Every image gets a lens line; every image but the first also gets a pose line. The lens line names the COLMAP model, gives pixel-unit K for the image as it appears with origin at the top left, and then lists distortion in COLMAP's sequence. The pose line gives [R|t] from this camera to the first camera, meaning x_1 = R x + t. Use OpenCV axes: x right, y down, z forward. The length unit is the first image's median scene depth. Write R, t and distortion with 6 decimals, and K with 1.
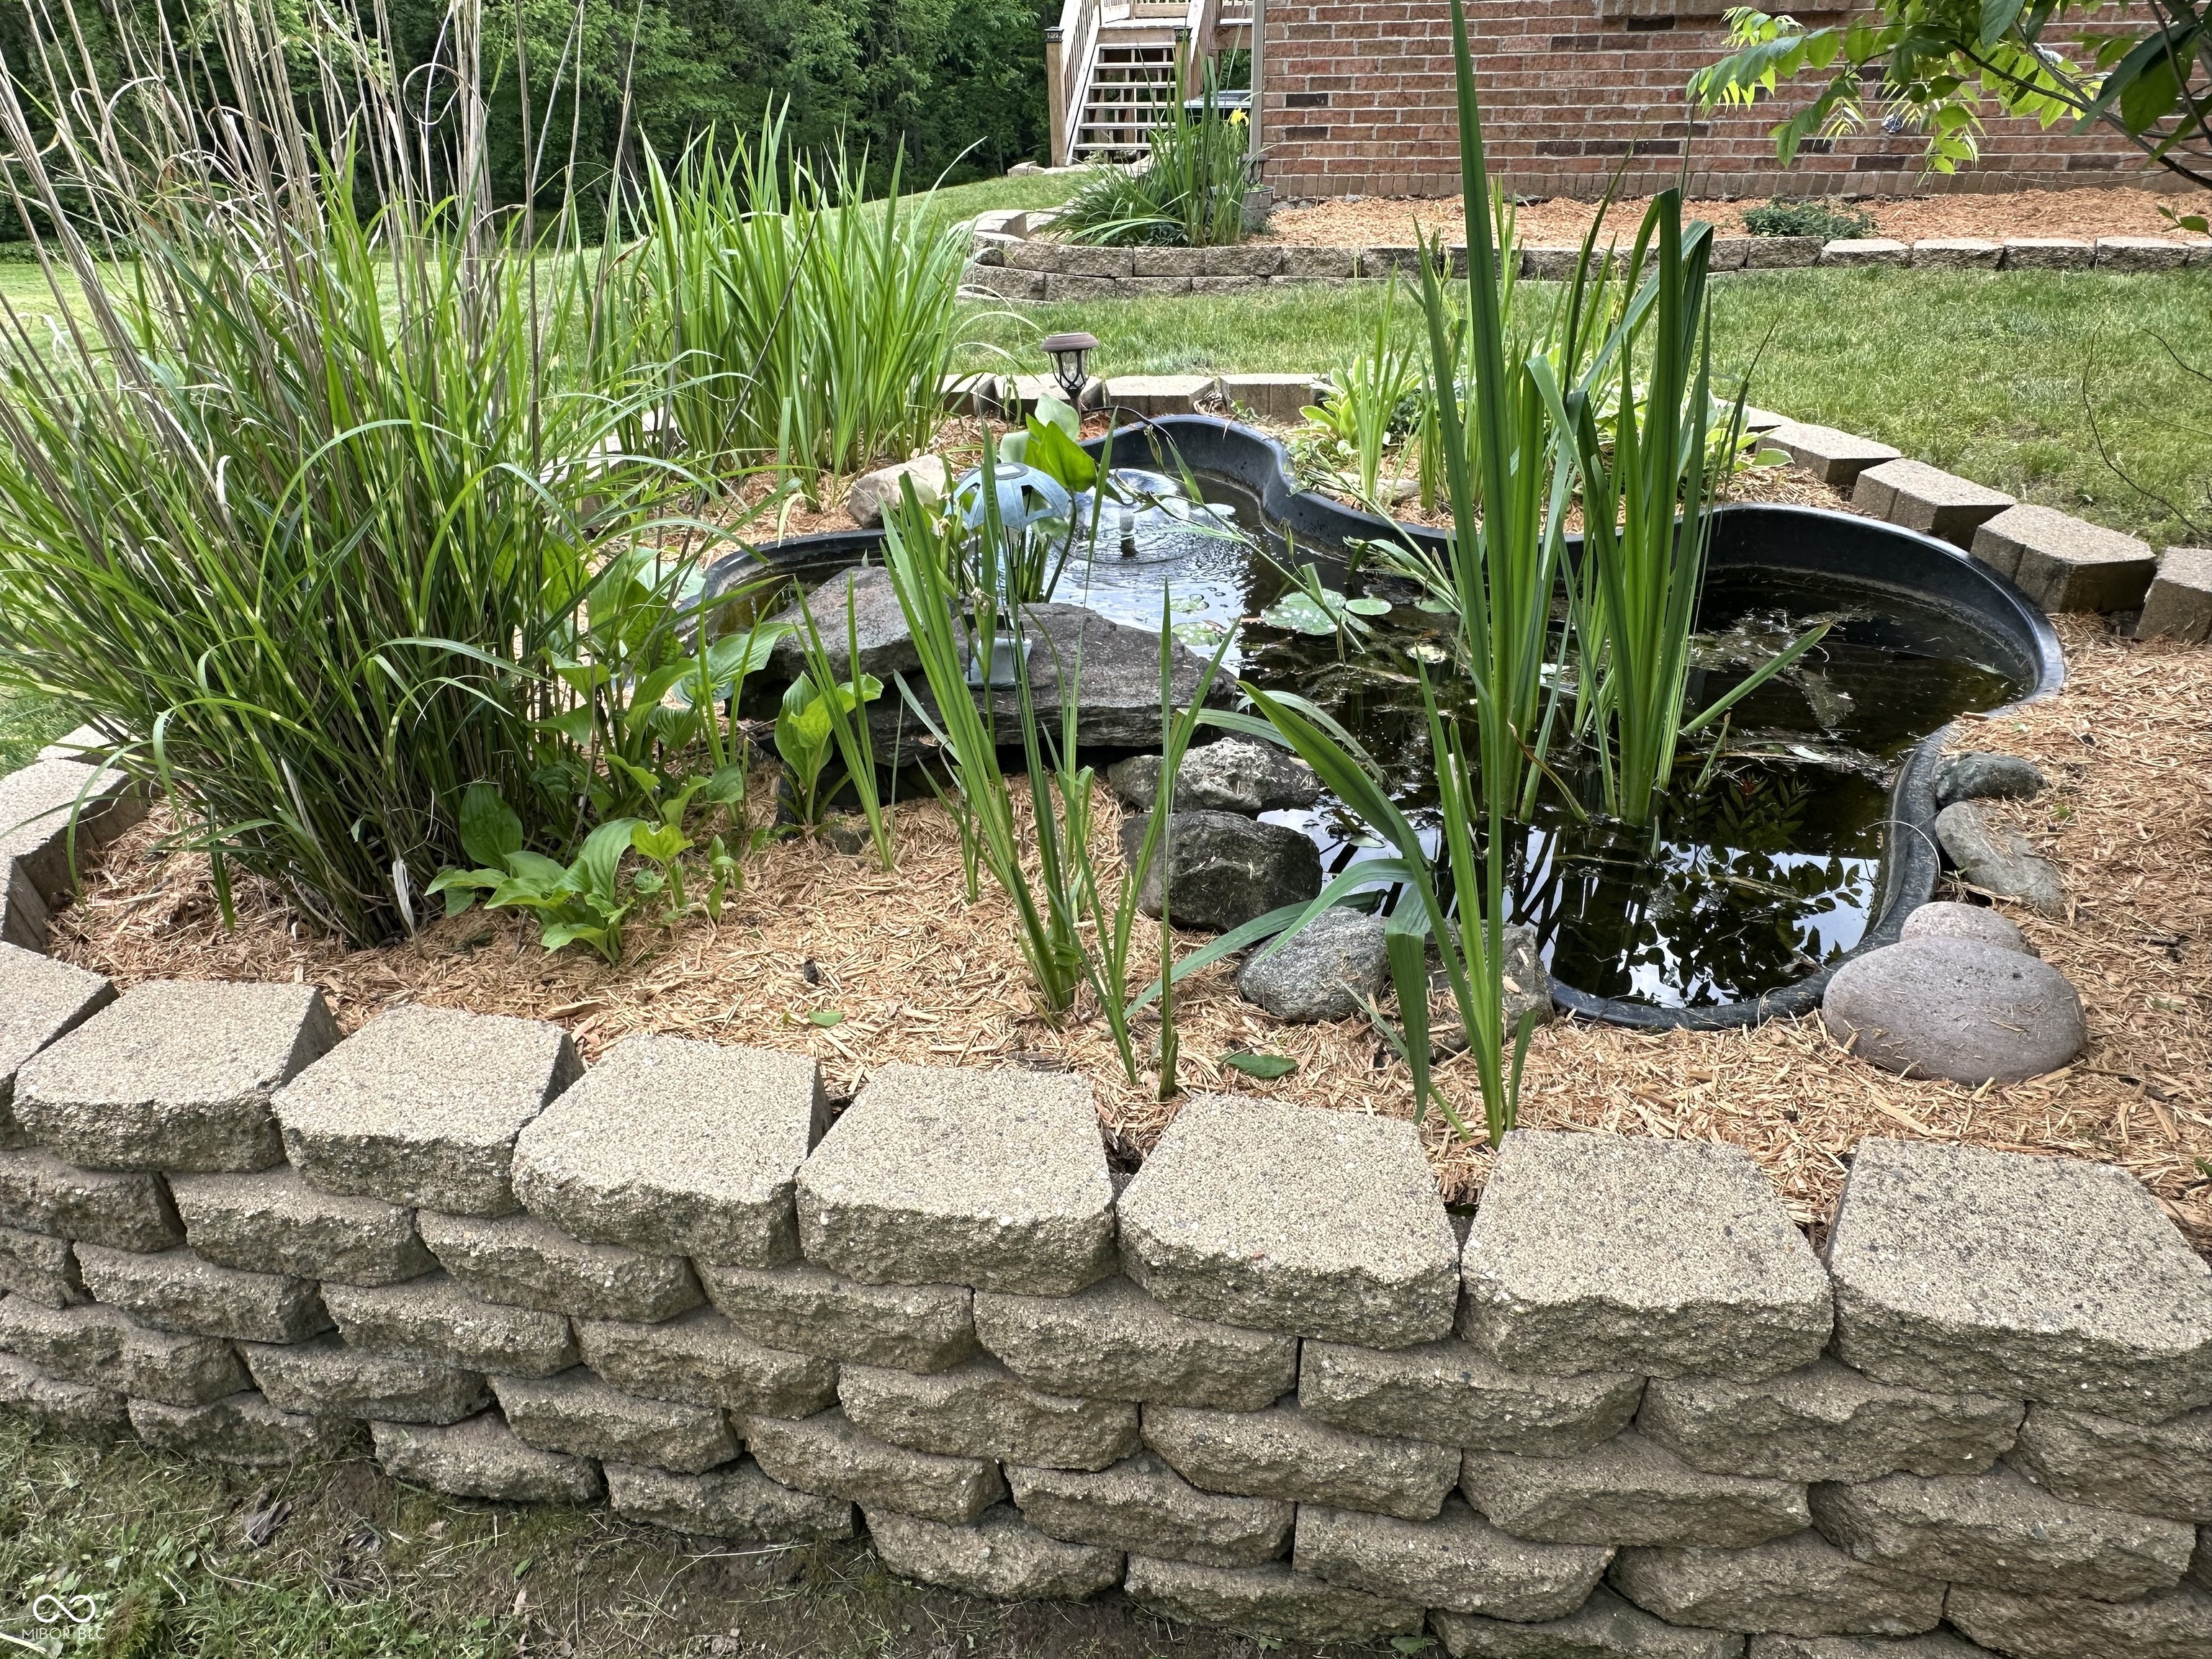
lens RADIAL K [[1395.3, 0, 1106.0], [0, 1395.3, 829.5], [0, 0, 1]] dist [-0.000298, -0.000348]
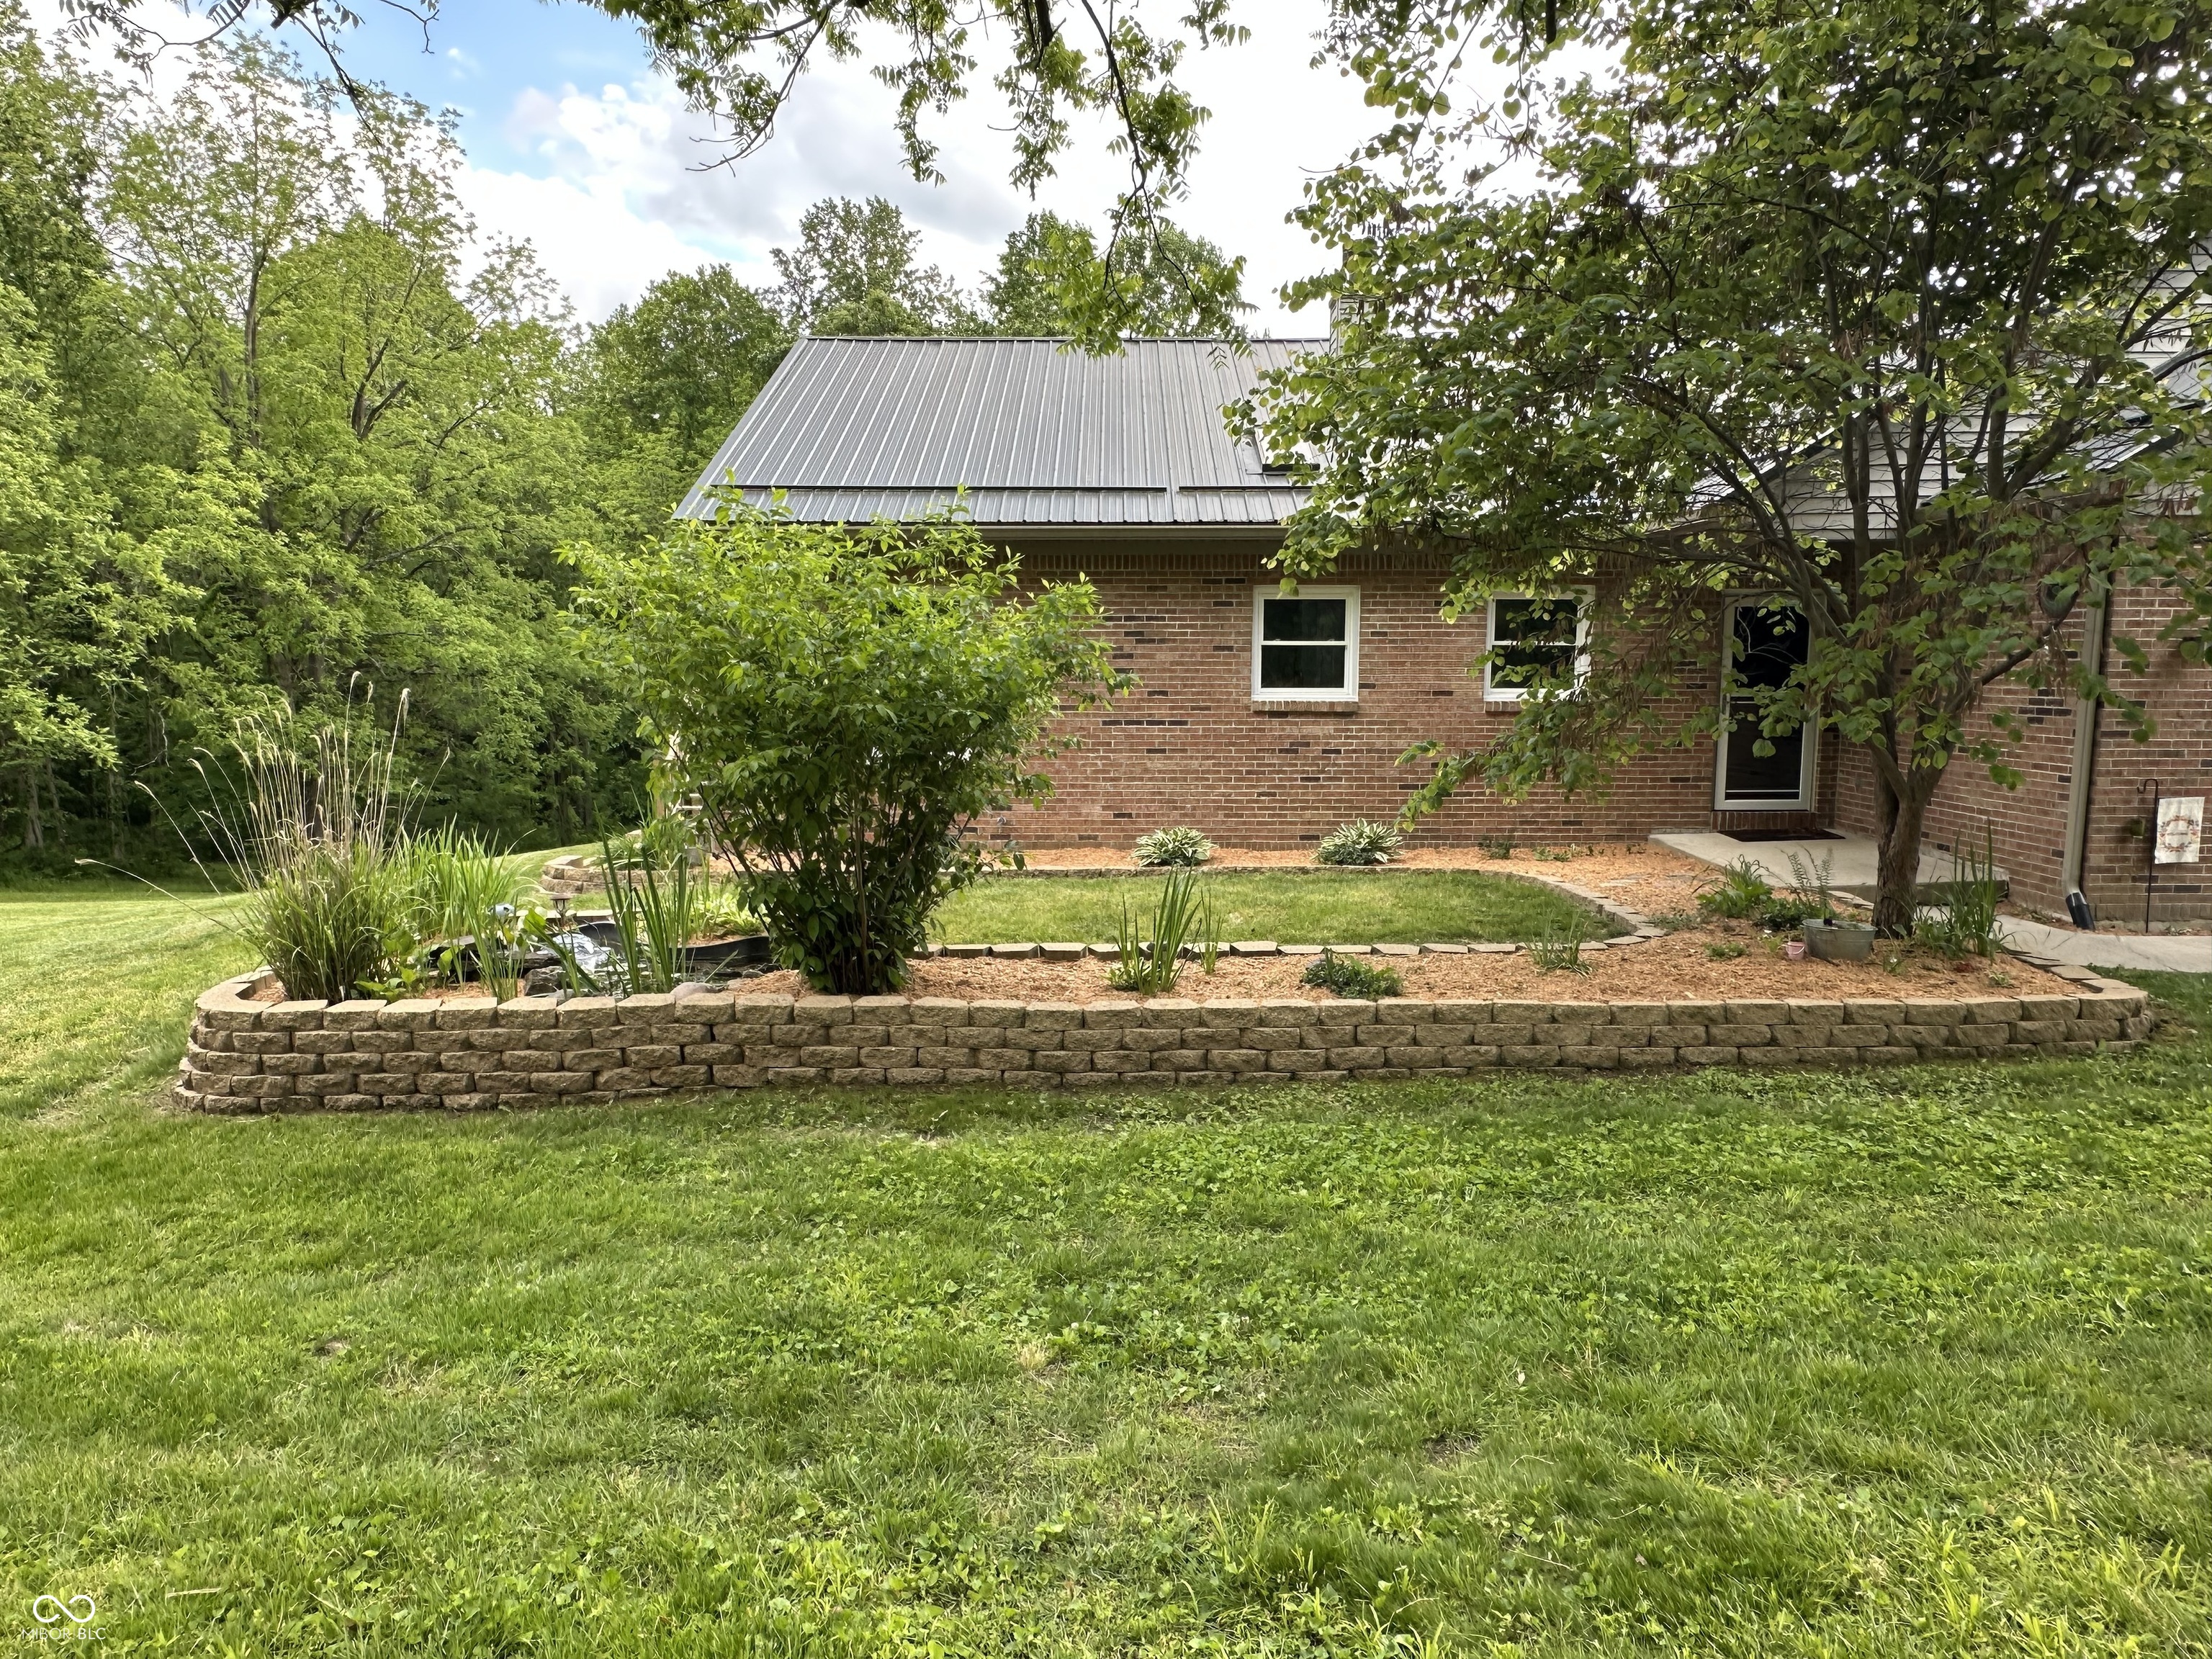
lens RADIAL K [[1395.3, 0, 1106.0], [0, 1395.3, 829.5], [0, 0, 1]] dist [-0.000298, -0.000348]
pose [[0.974386, 0.005817, 0.224808, 0.409437], [0.091142, 0.903669, -0.418420, 0.795249], [-0.205586, 0.428192, 0.879992, -1.733344]]
